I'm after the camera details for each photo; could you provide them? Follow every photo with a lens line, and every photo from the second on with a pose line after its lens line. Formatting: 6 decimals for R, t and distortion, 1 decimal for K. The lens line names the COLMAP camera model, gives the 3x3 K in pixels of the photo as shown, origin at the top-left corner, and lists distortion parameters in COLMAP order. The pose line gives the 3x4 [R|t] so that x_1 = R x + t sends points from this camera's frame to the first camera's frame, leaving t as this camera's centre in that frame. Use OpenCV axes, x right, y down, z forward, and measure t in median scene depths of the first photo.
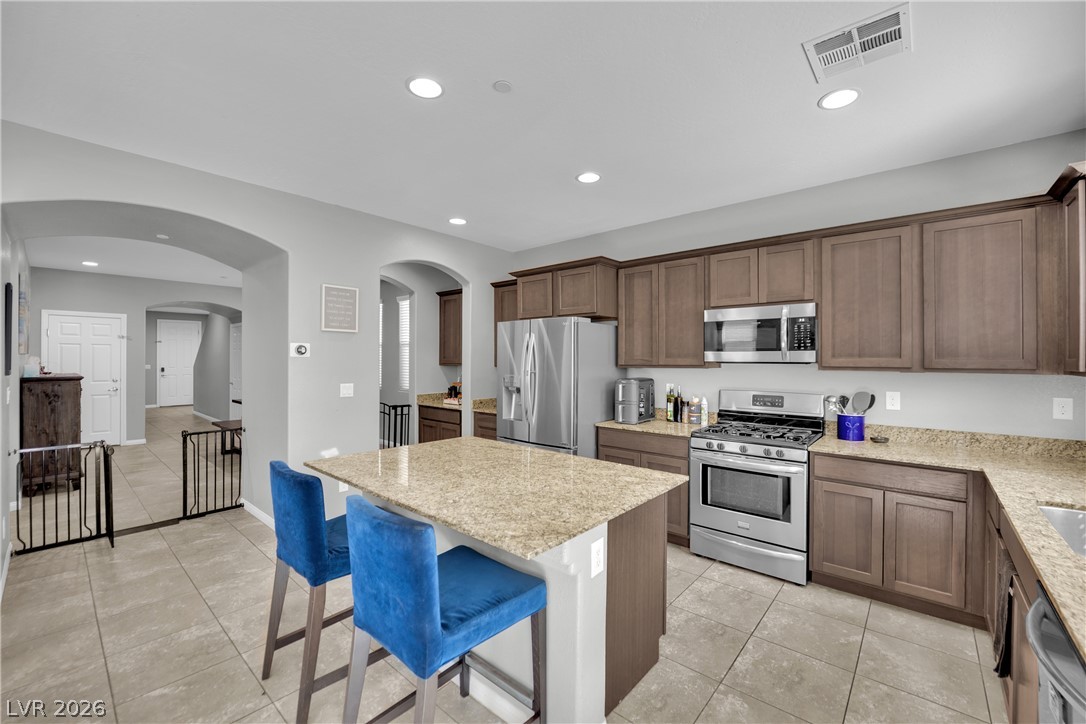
lens RADIAL K [[446.9, 0, 547.1], [0, 446.9, 357.6], [0, 0, 1]] dist [-0.002204, 0.000324]
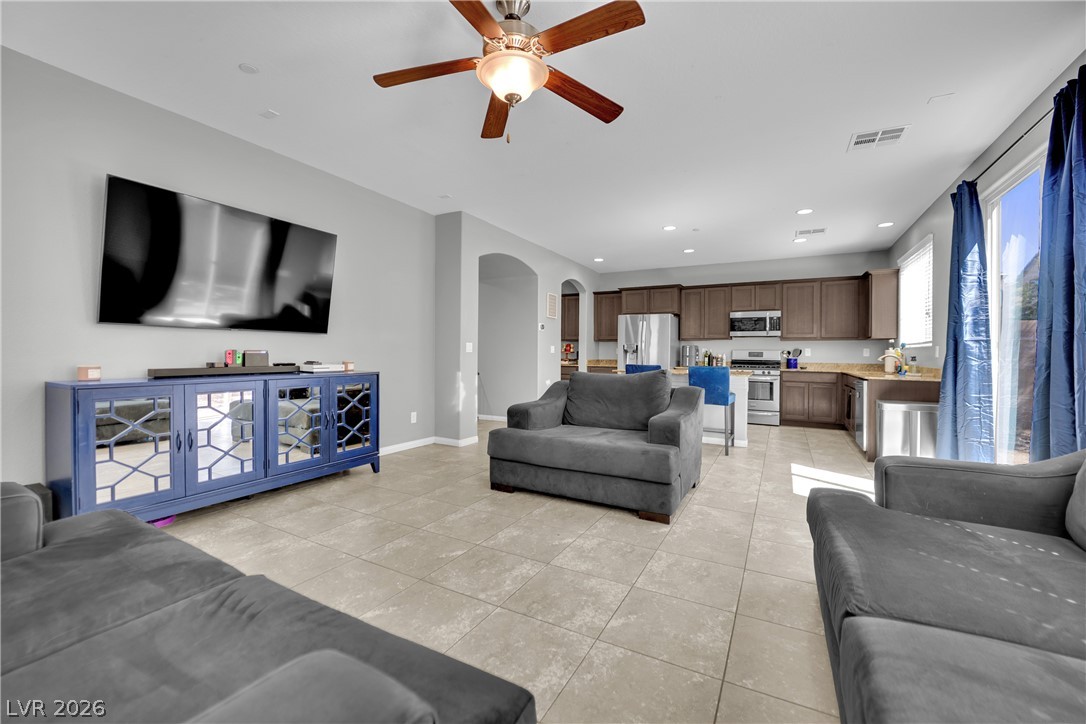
lens RADIAL K [[446.9, 0, 538.0], [0, 446.9, 362.8], [0, 0, 1]] dist [-0.002204, 0.000324]
pose [[0.975070, 0.004626, 0.221851, -1.146525], [-0.010631, 0.999609, 0.025881, 0.101017], [-0.221644, -0.027594, 0.974737, -1.005188]]
